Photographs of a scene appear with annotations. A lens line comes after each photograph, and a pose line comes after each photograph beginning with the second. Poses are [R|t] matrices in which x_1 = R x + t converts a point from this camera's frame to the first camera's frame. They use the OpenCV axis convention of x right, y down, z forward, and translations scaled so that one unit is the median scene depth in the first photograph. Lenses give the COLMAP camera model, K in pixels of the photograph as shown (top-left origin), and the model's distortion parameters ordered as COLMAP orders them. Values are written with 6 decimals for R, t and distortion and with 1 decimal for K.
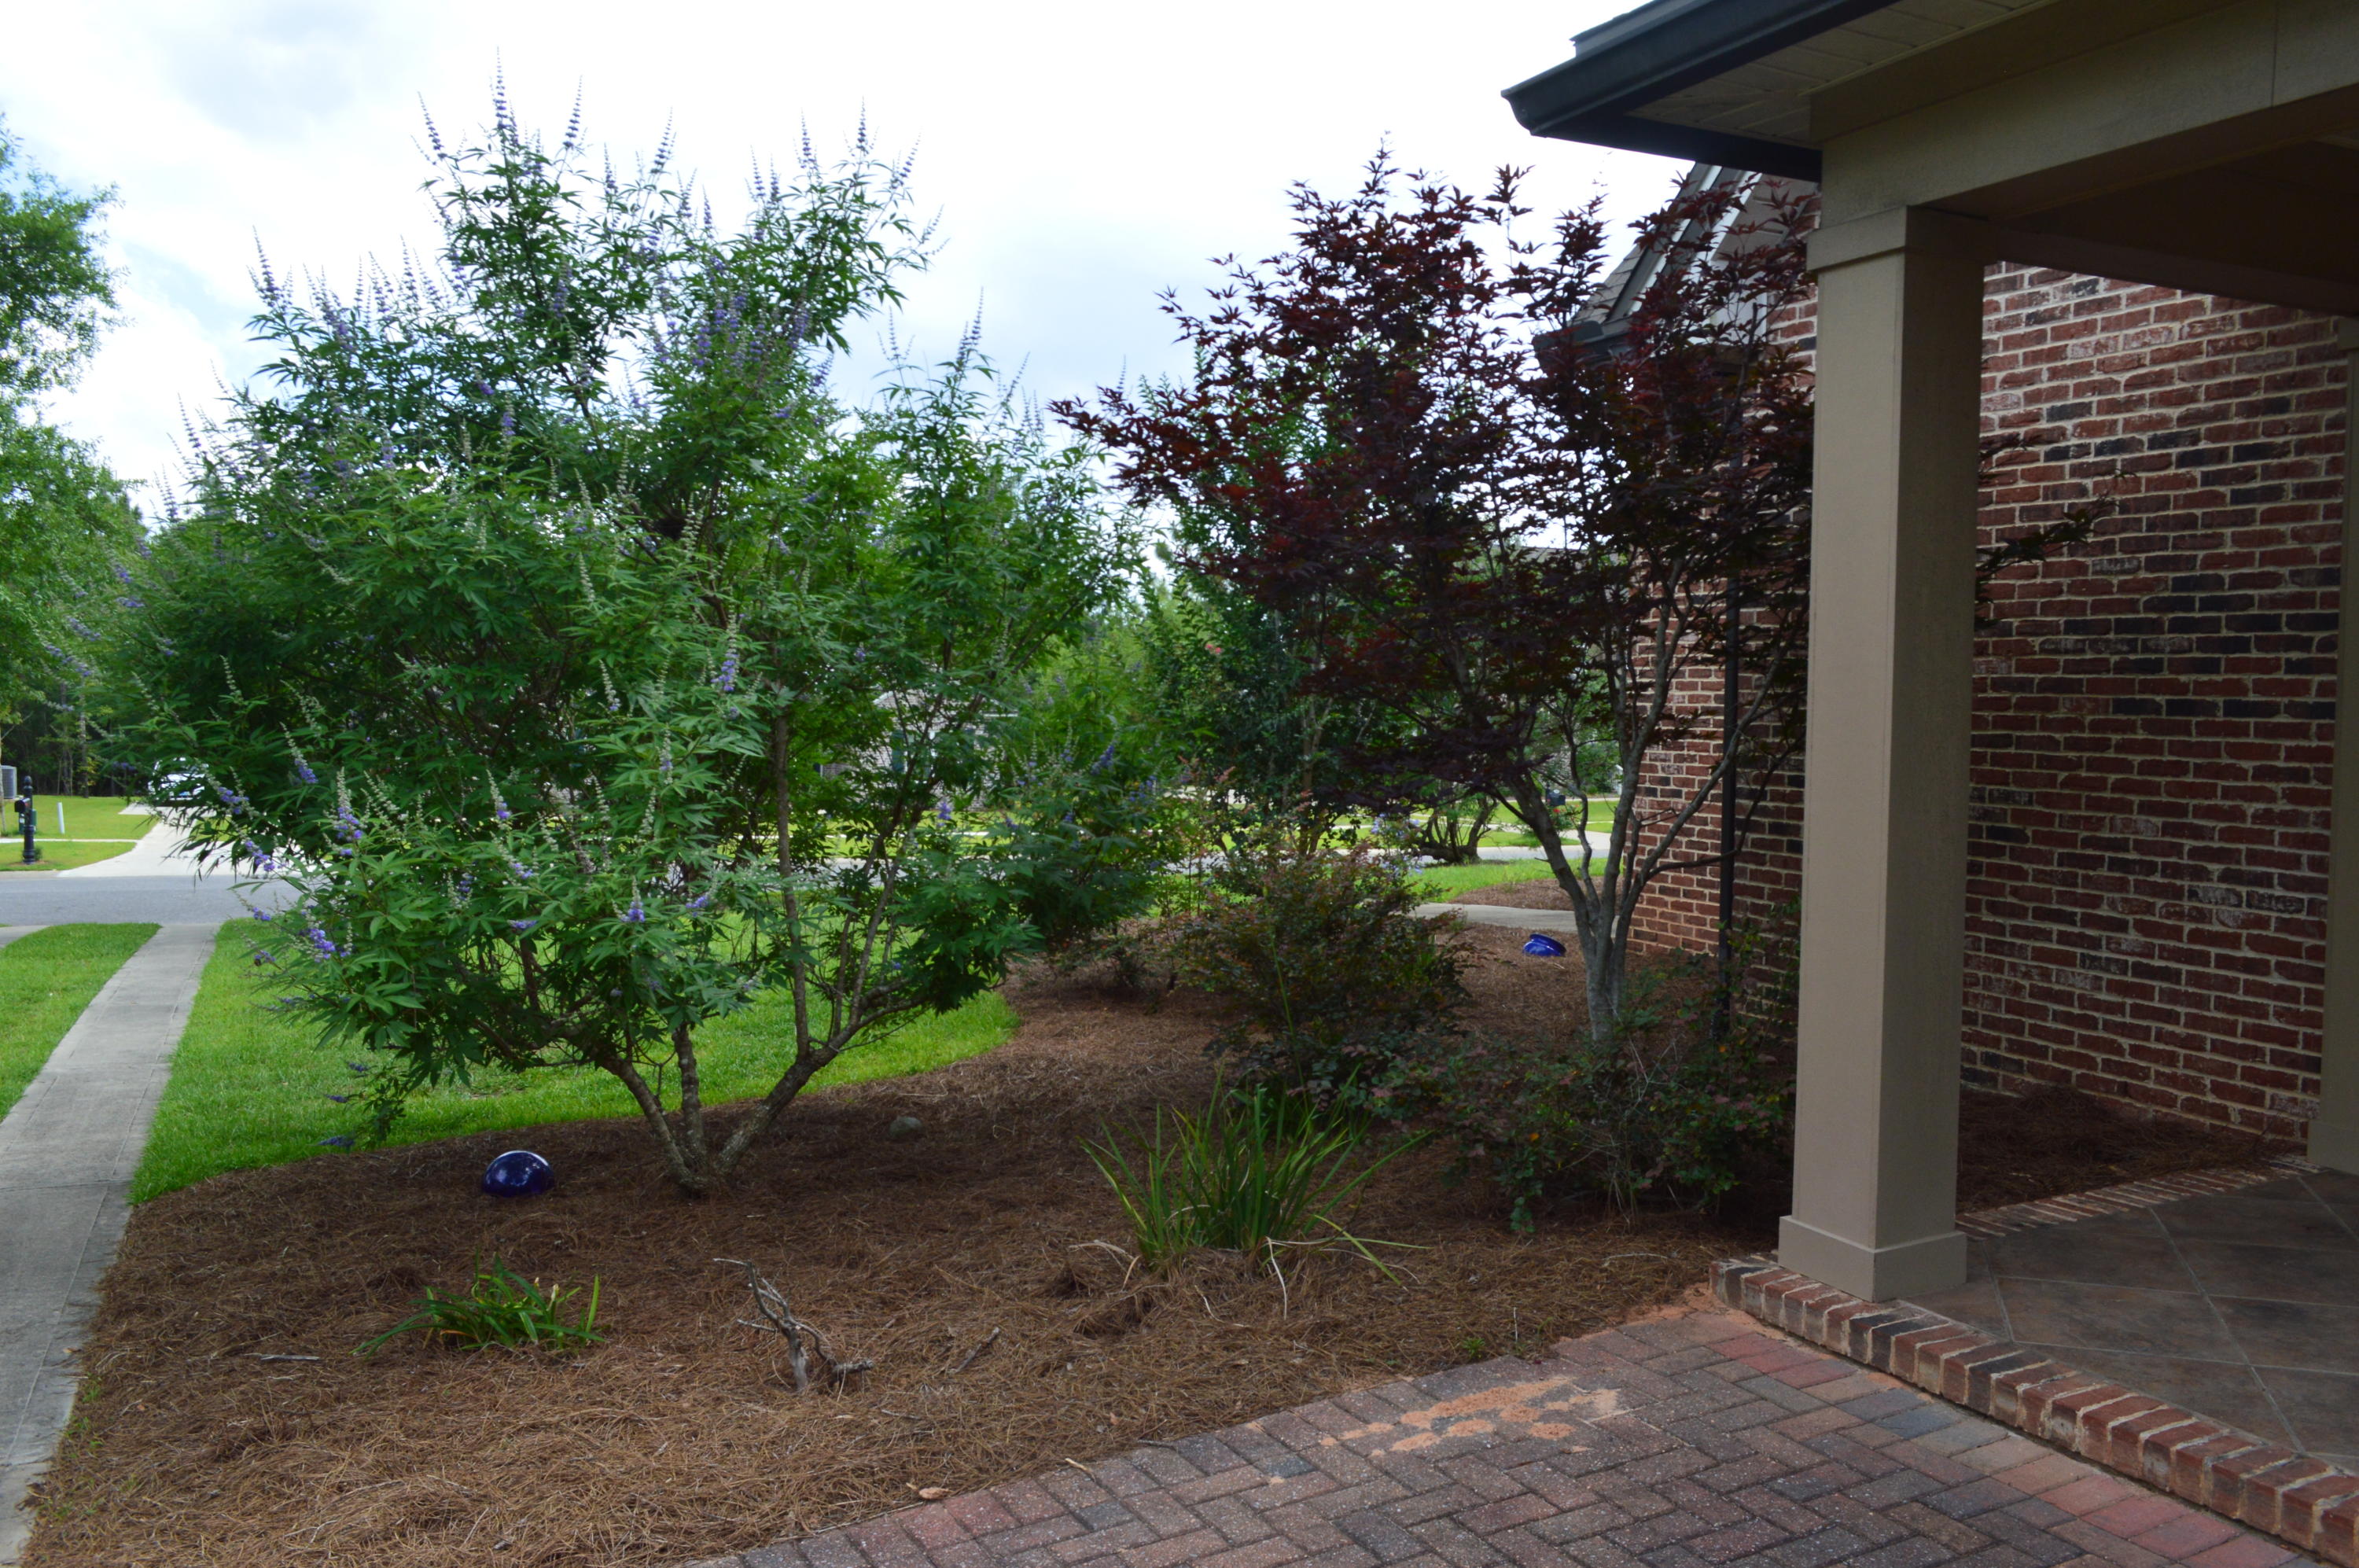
lens RADIAL K [[1854.0, 0, 1178.7], [0, 1854.0, 788.3], [0, 0, 1]] dist [-0.019395, 0.007364]
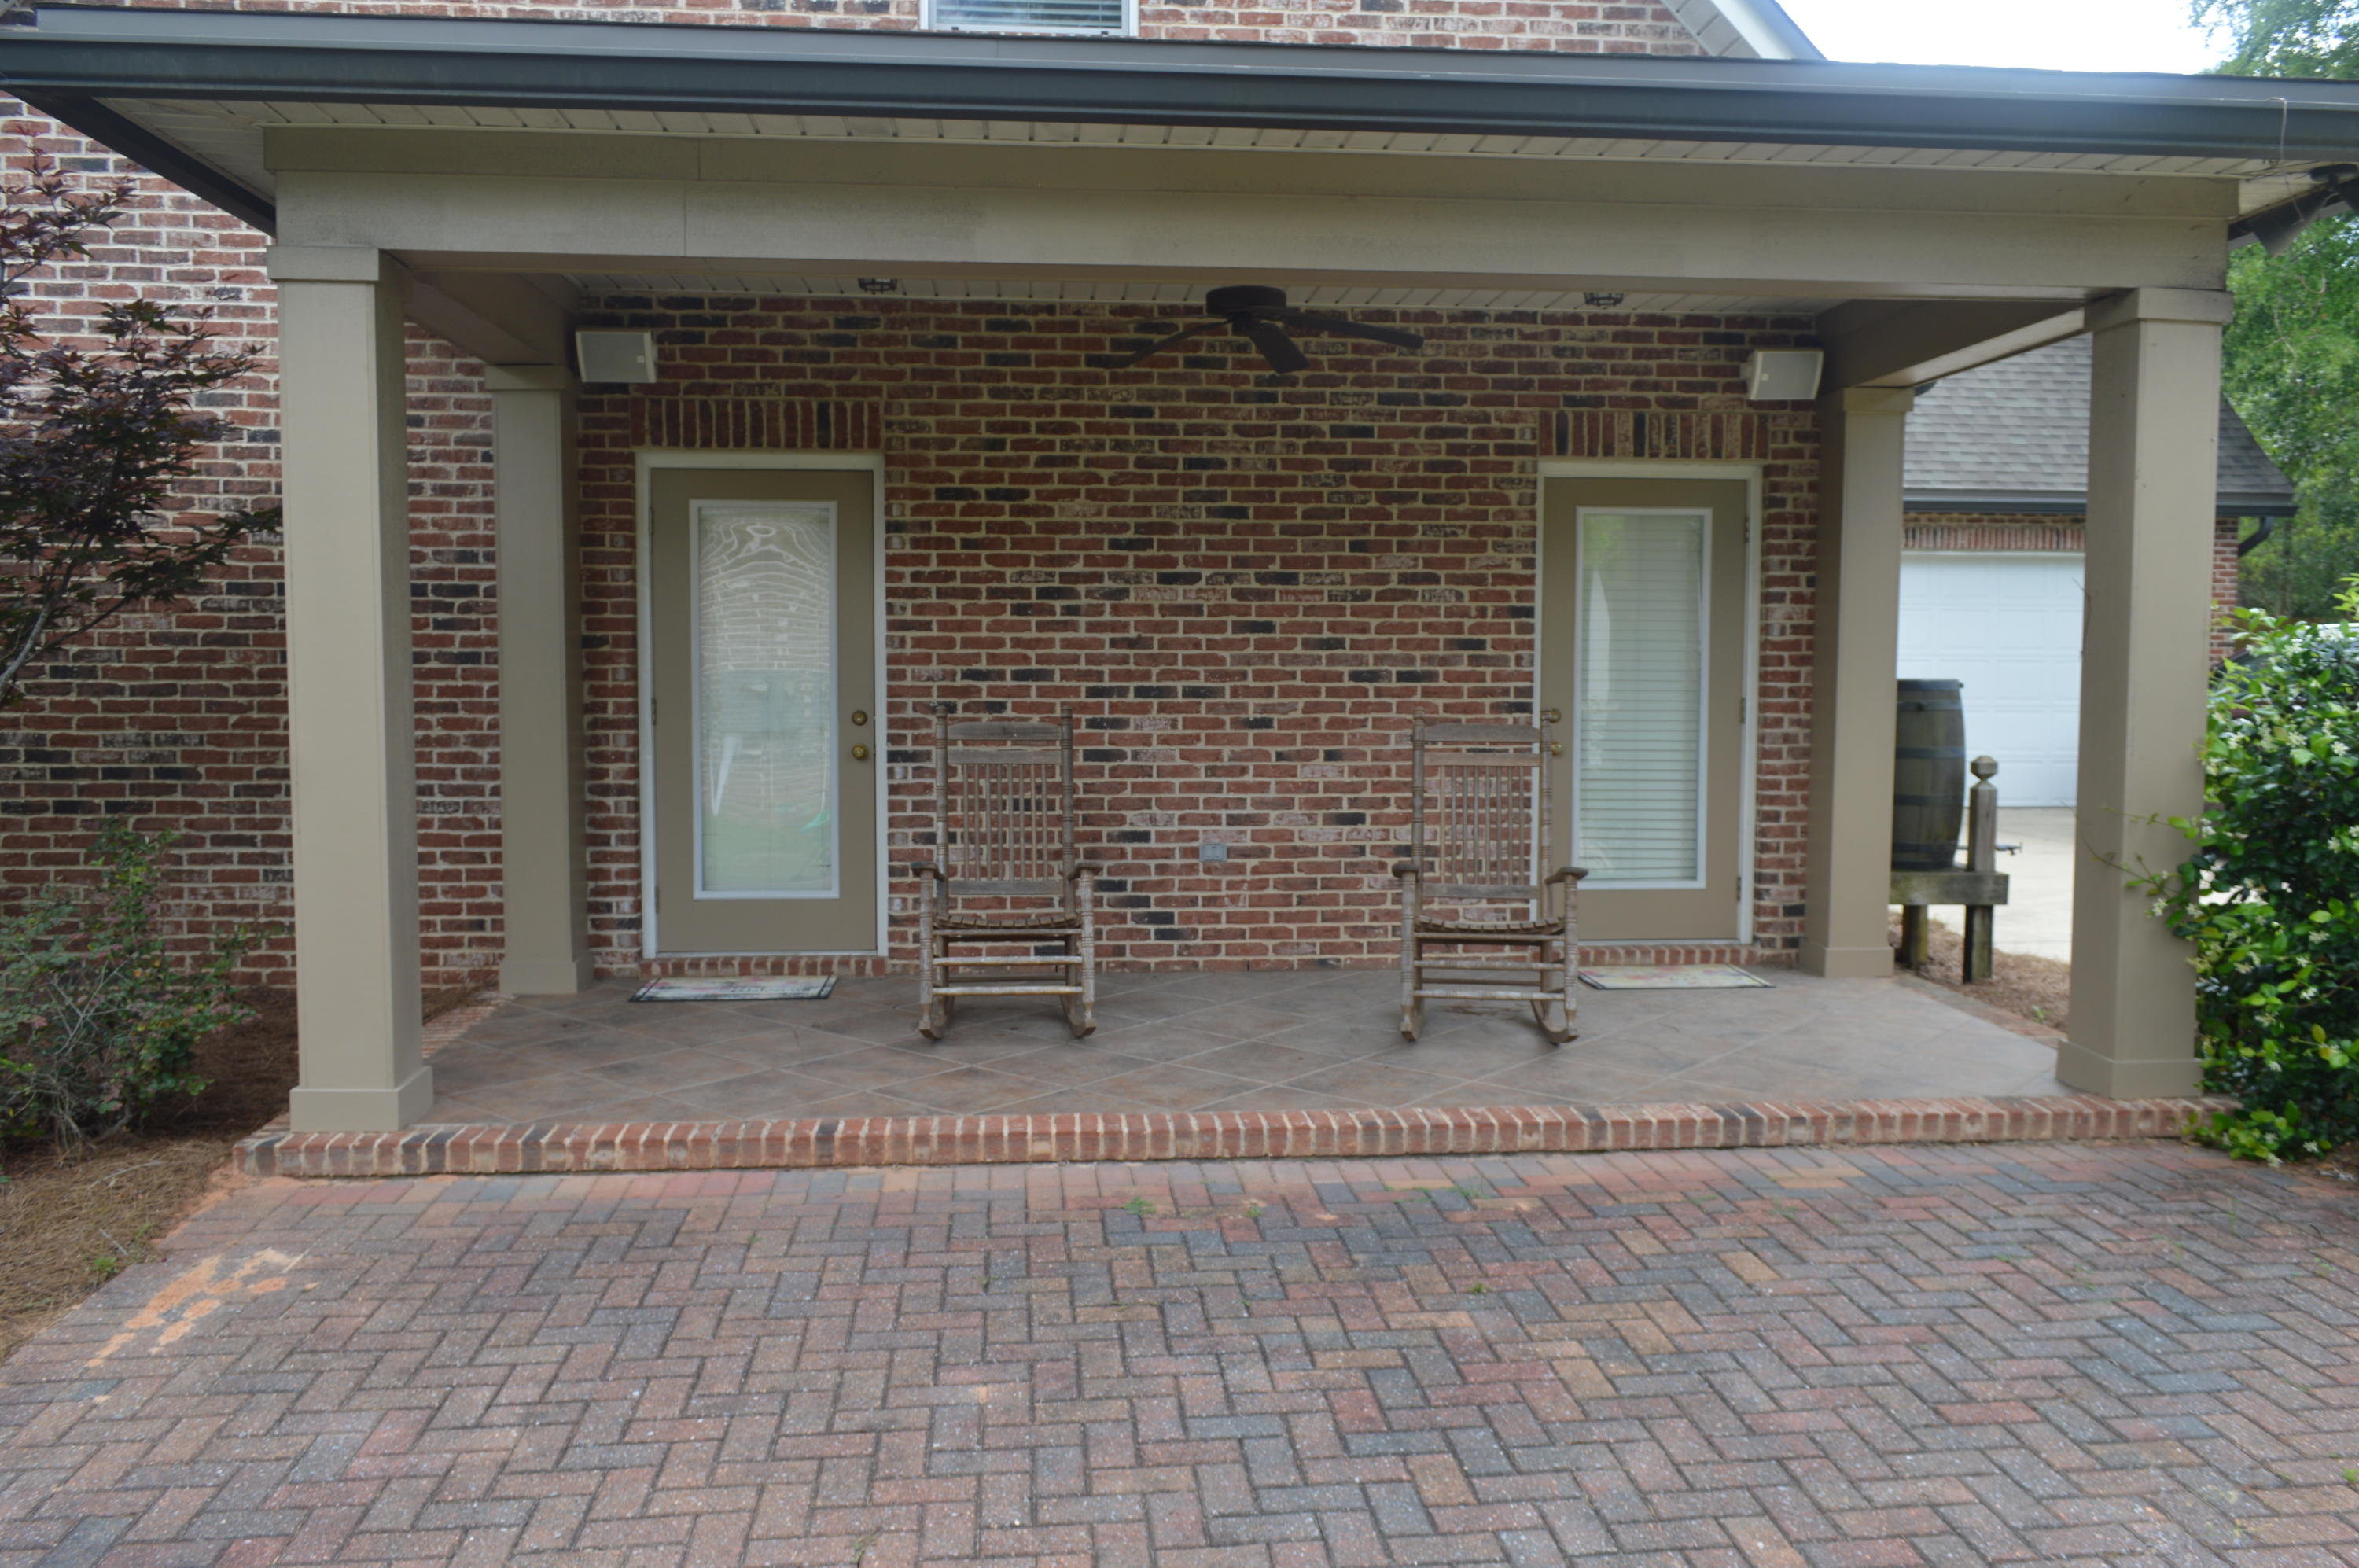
lens RADIAL K [[1854.0, 0, 1181.7], [0, 1854.0, 781.5], [0, 0, 1]] dist [-0.019395, 0.007364]
pose [[0.366599, -0.064041, 0.928172, -0.541013], [0.051980, 0.997480, 0.048292, 0.011282], [-0.928926, 0.030543, 0.369004, 0.044574]]
